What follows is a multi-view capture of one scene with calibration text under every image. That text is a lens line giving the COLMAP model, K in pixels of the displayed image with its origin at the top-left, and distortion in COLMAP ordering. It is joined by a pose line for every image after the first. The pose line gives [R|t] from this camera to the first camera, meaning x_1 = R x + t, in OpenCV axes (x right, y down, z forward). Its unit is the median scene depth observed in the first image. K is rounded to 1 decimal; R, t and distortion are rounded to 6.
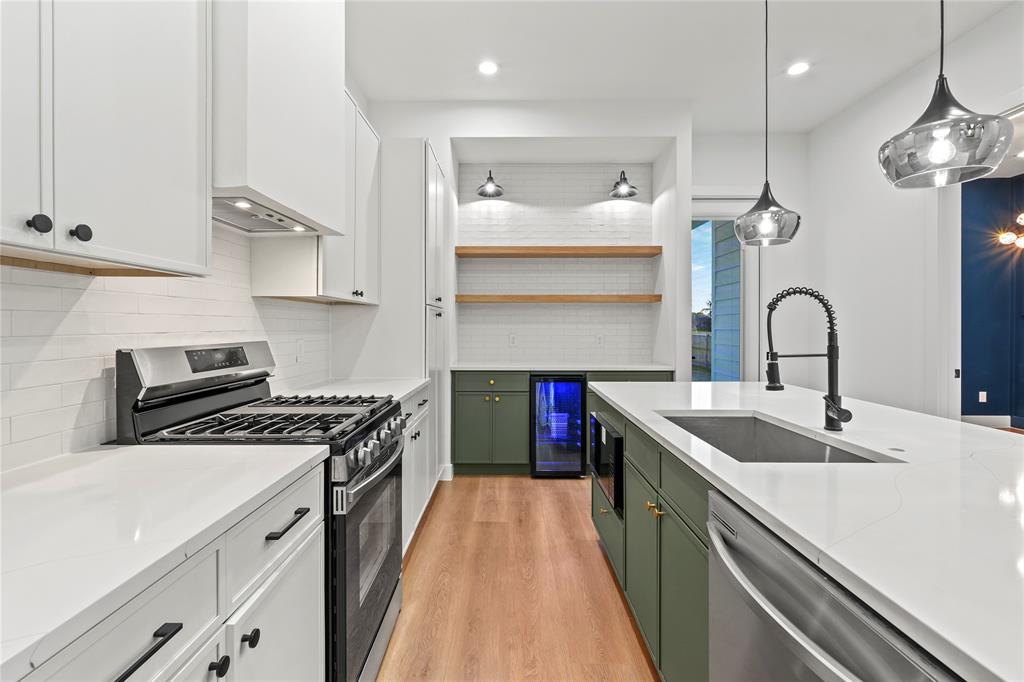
lens RADIAL K [[472.1, 0, 508.3], [0, 472.1, 330.2], [0, 0, 1]] dist [-0.003268, 0.001890]
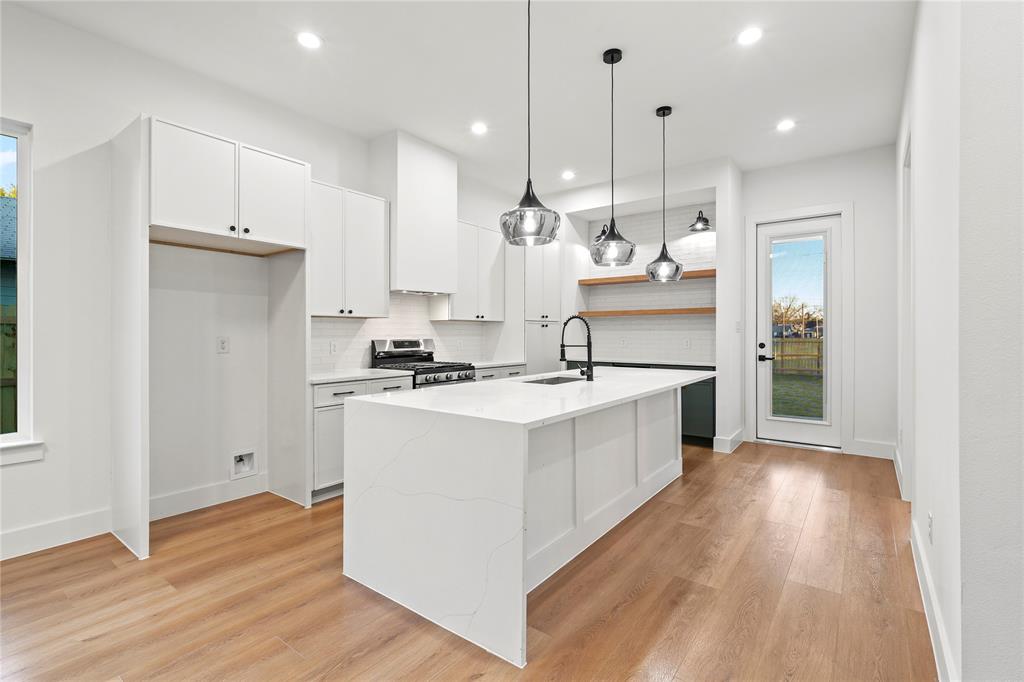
lens RADIAL K [[472.1, 0, 508.5], [0, 472.1, 338.0], [0, 0, 1]] dist [-0.003268, 0.001890]
pose [[0.799330, 0.005525, -0.600867, 0.873965], [-0.003227, 0.999983, 0.004901, 0.003455], [0.600883, -0.001978, 0.799334, -0.489201]]
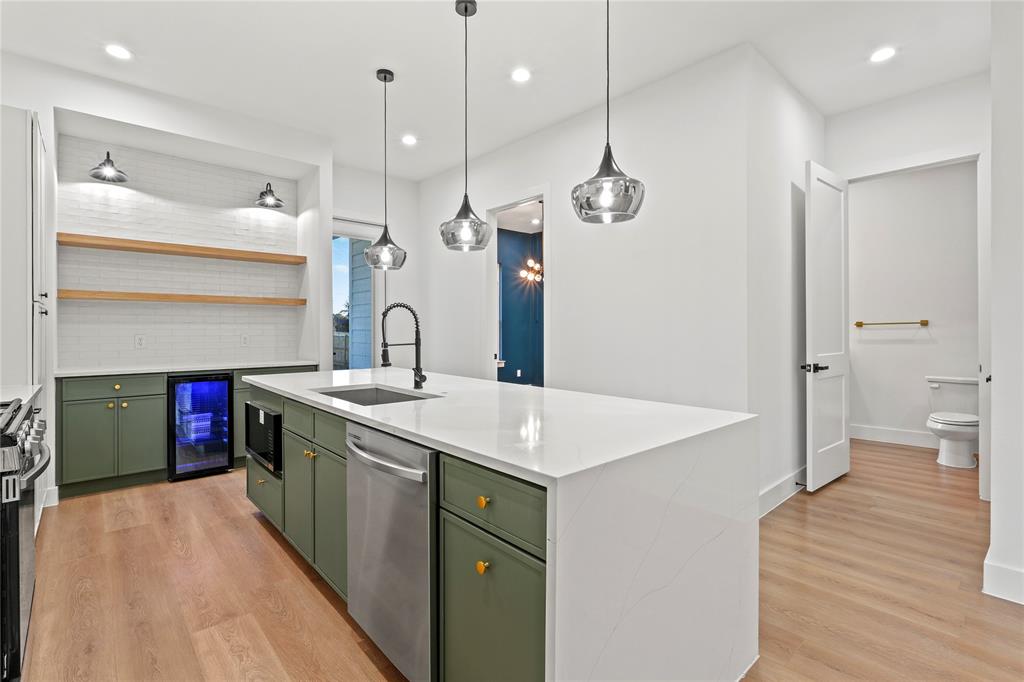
lens RADIAL K [[472.1, 0, 507.3], [0, 472.1, 331.7], [0, 0, 1]] dist [-0.003268, 0.001890]
pose [[0.745852, -0.003866, 0.666101, -0.102546], [0.003367, 0.999992, 0.002033, 0.003521], [-0.666103, 0.000727, 0.745859, -0.245087]]
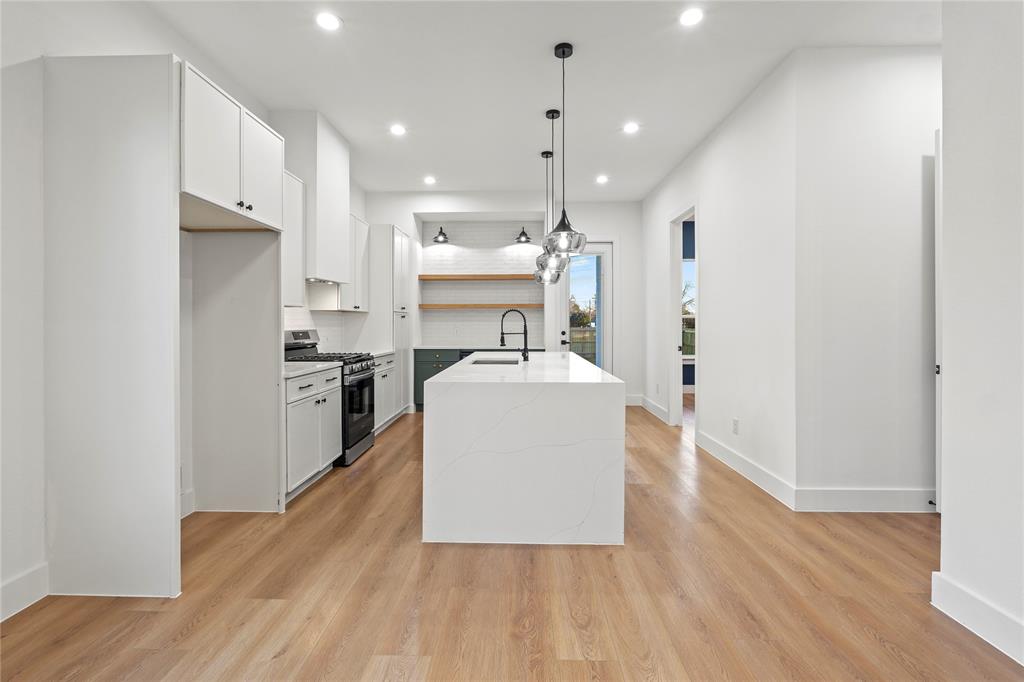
lens RADIAL K [[472.1, 0, 510.9], [0, 472.1, 328.6], [0, 0, 1]] dist [-0.003268, 0.001890]
pose [[0.999792, 0.000026, -0.020390, 0.341344], [0.000032, 0.999996, 0.002849, 0.008472], [0.020390, -0.002849, 0.999788, -0.901169]]
